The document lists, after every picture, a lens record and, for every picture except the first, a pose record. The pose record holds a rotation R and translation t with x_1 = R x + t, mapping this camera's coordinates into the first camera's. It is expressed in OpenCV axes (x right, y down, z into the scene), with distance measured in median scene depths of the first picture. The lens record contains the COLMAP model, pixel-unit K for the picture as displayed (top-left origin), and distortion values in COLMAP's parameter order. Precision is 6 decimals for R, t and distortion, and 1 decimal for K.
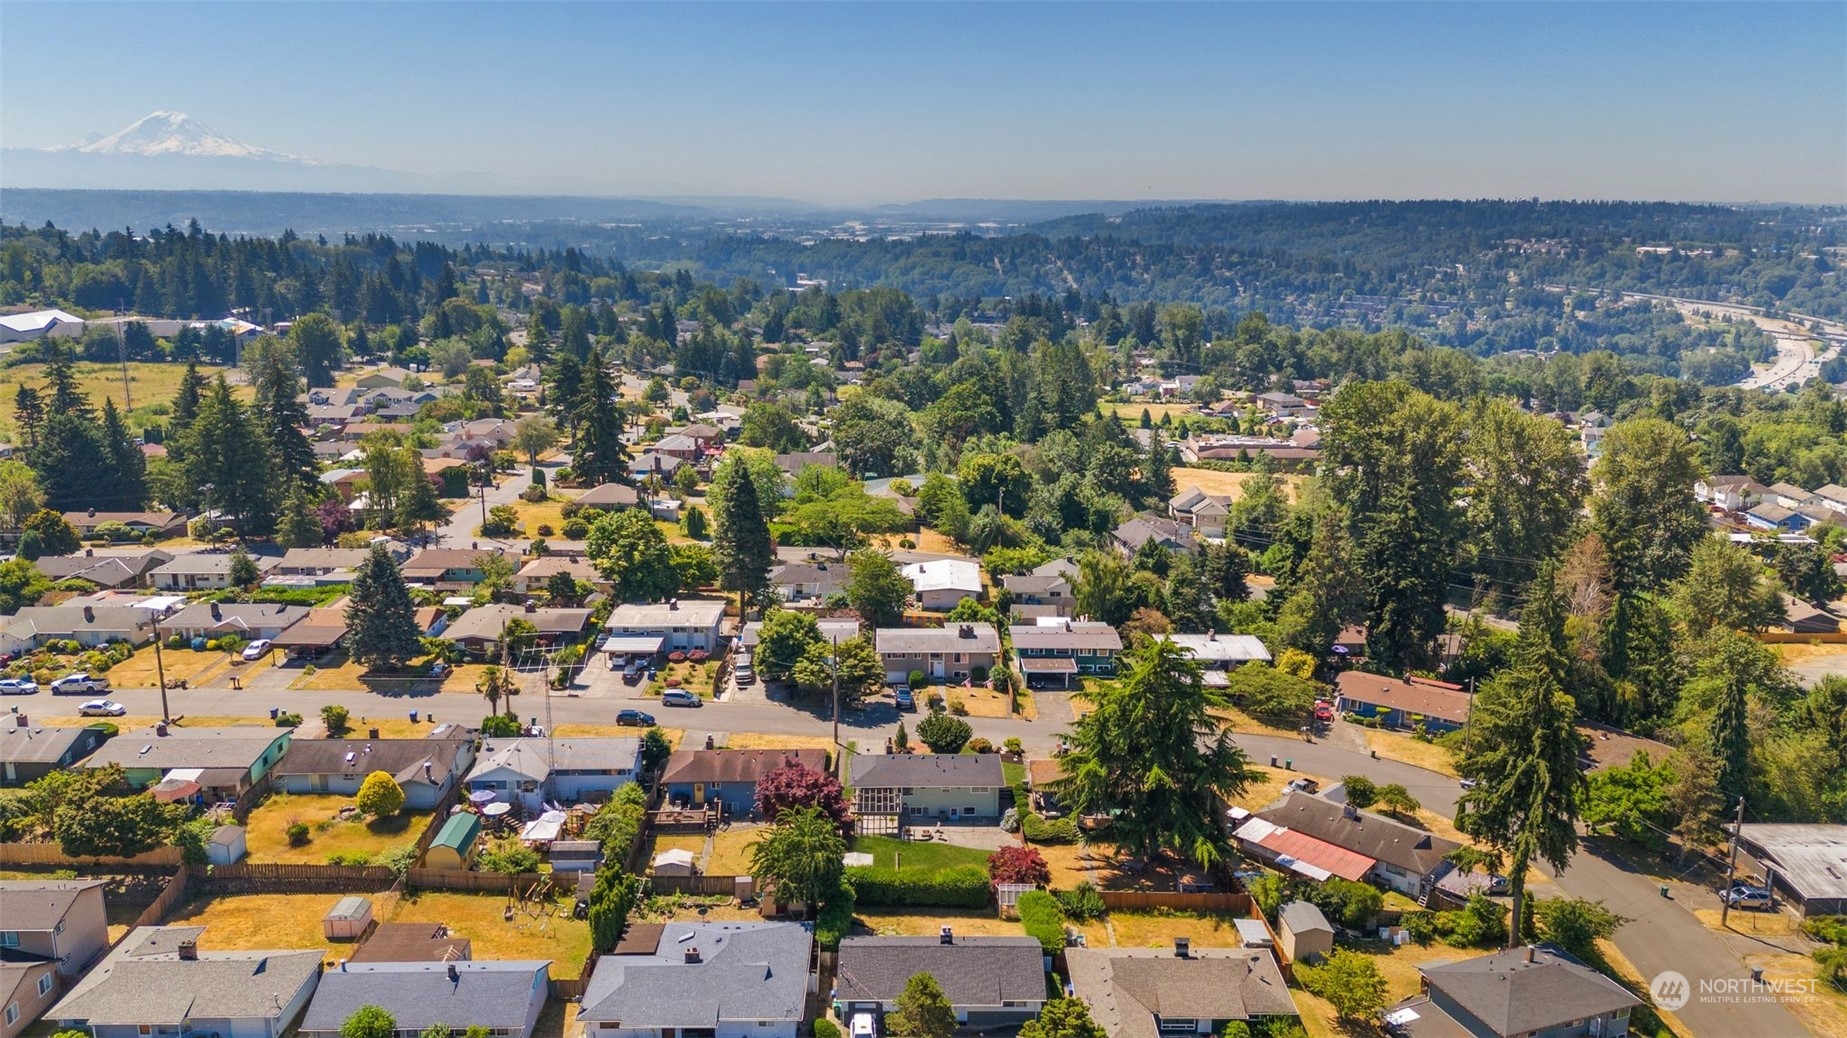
lens RADIAL K [[1382.4, 0, 923.5], [0, 1382.4, 519.0], [0, 0, 1]] dist [0.080922, -0.108418]
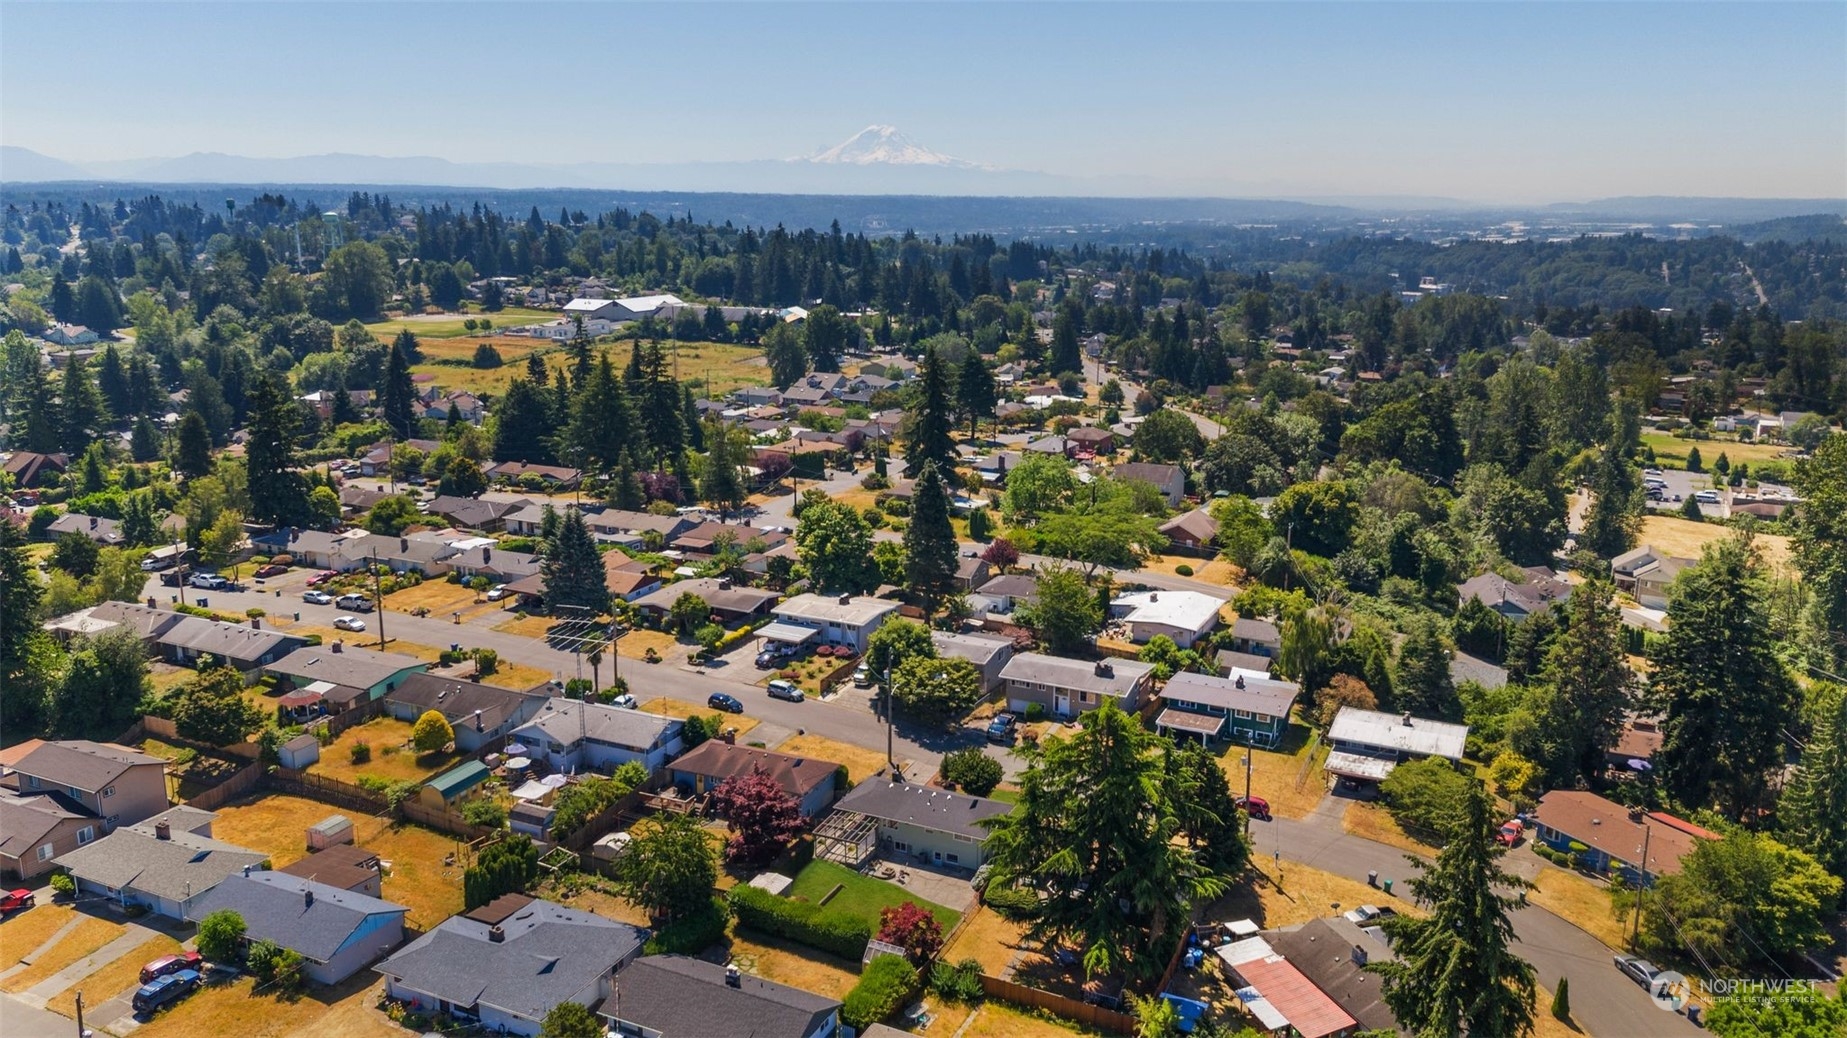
lens RADIAL K [[1382.4, 0, 923.5], [0, 1382.4, 519.0], [0, 0, 1]] dist [0.080922, -0.108418]
pose [[0.893836, 0.100386, -0.437012, 0.200500], [-0.100659, 0.994664, 0.022602, -0.016431], [0.436949, 0.023787, 0.899172, 0.079172]]
